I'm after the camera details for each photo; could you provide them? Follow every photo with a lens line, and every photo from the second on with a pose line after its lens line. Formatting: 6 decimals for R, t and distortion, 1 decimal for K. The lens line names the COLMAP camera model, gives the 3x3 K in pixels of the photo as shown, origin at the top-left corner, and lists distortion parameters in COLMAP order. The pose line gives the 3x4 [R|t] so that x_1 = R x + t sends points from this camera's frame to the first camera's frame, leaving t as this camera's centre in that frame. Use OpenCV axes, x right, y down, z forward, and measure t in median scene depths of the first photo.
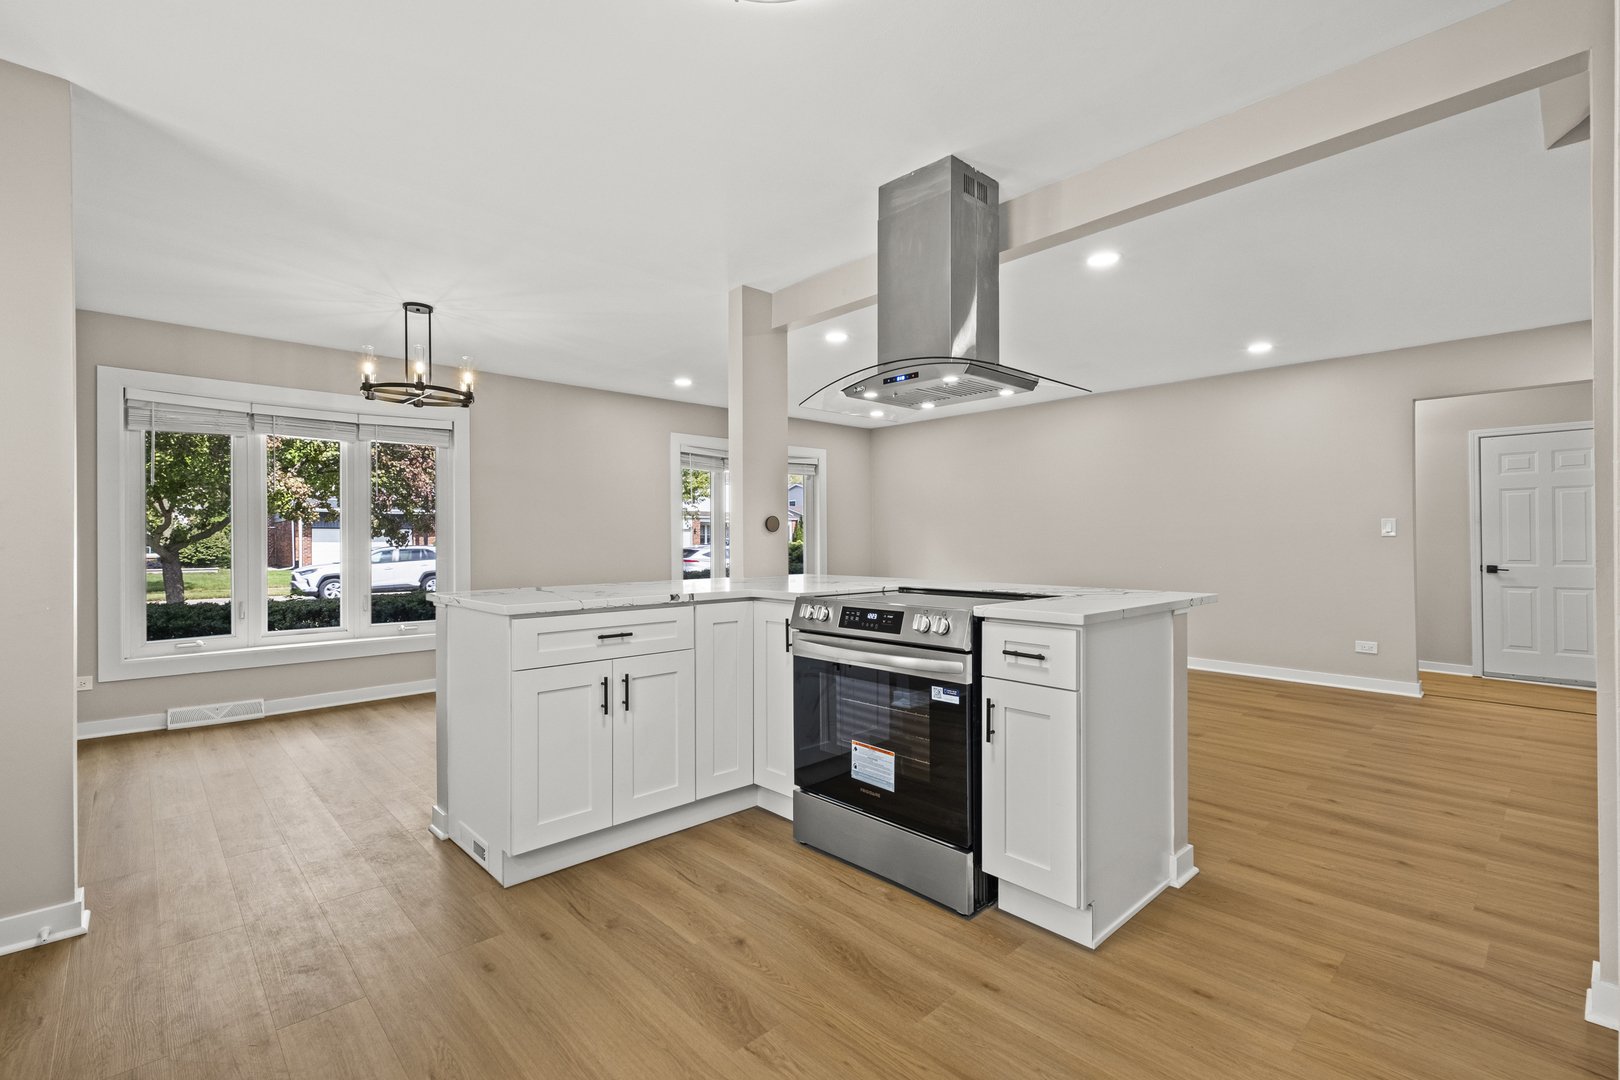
lens RADIAL K [[714.5, 0, 810.0], [0, 714.5, 540.0], [0, 0, 1]] dist [-0.000912, -0.000661]
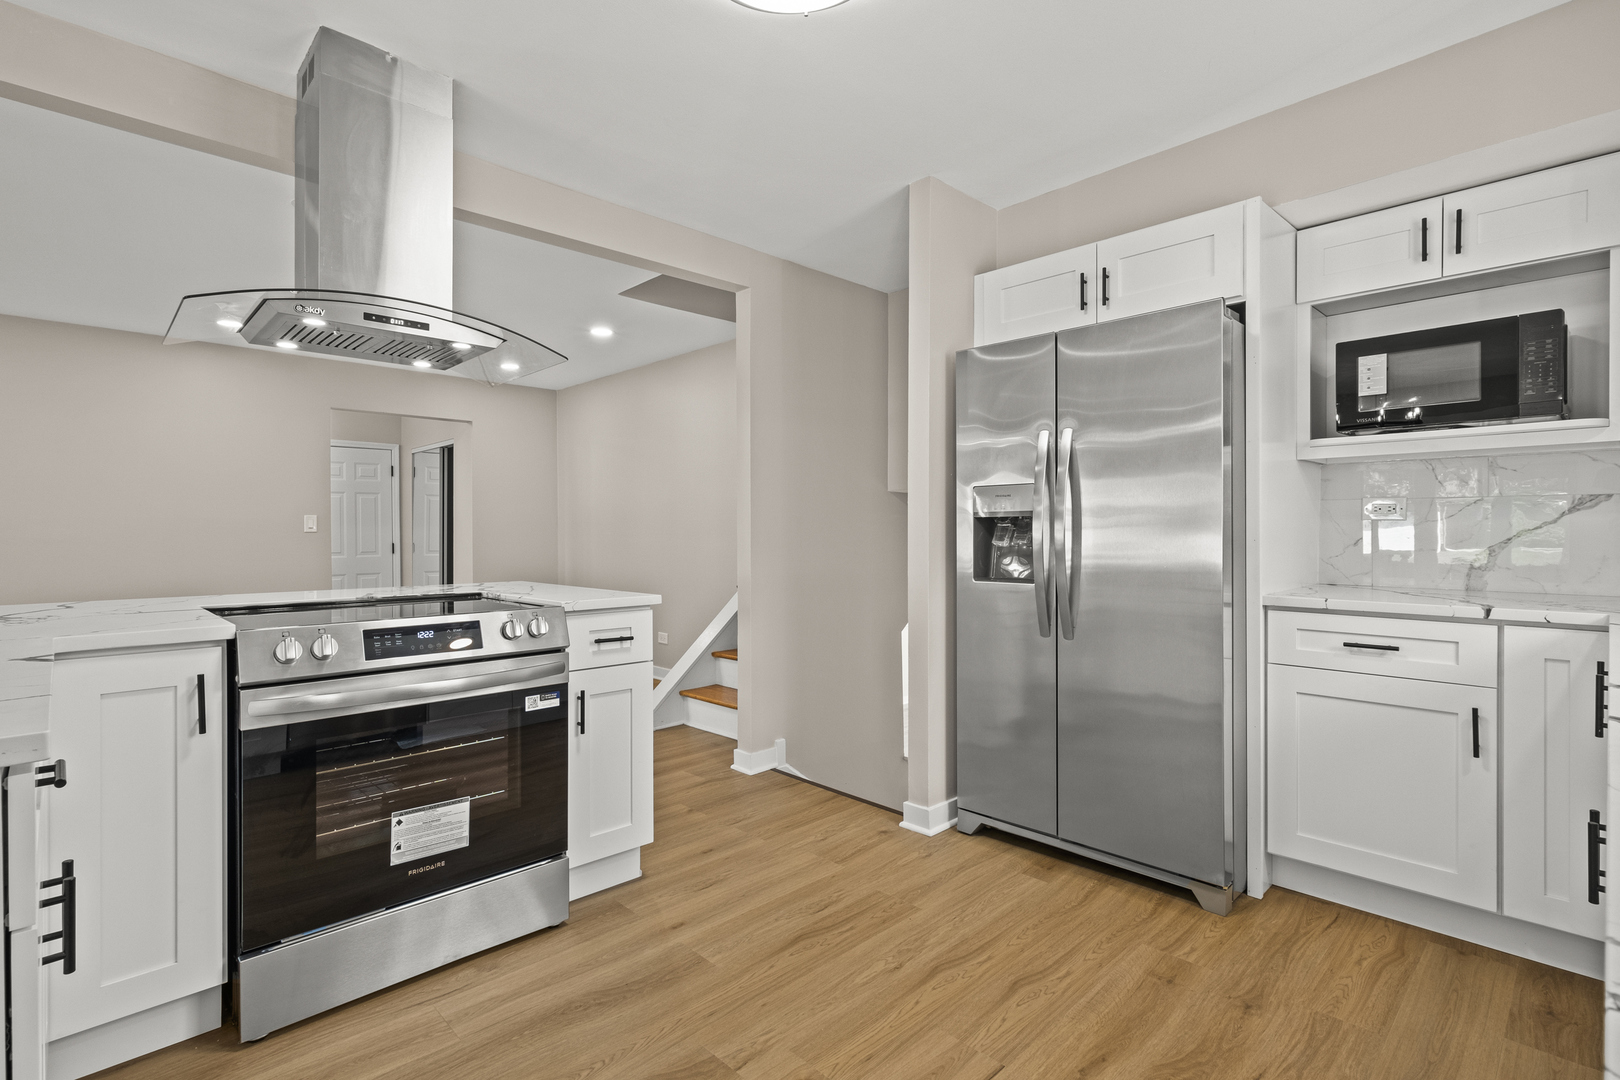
lens RADIAL K [[761.2, 0, 810.0], [0, 761.2, 540.0], [0, 0, 1]] dist [-0.001452, -0.000258]
pose [[-0.013119, -0.006709, 0.999891, -0.816136], [0.001865, 0.999976, 0.006734, 0.002409], [-0.999912, 0.001953, -0.013106, 0.683262]]
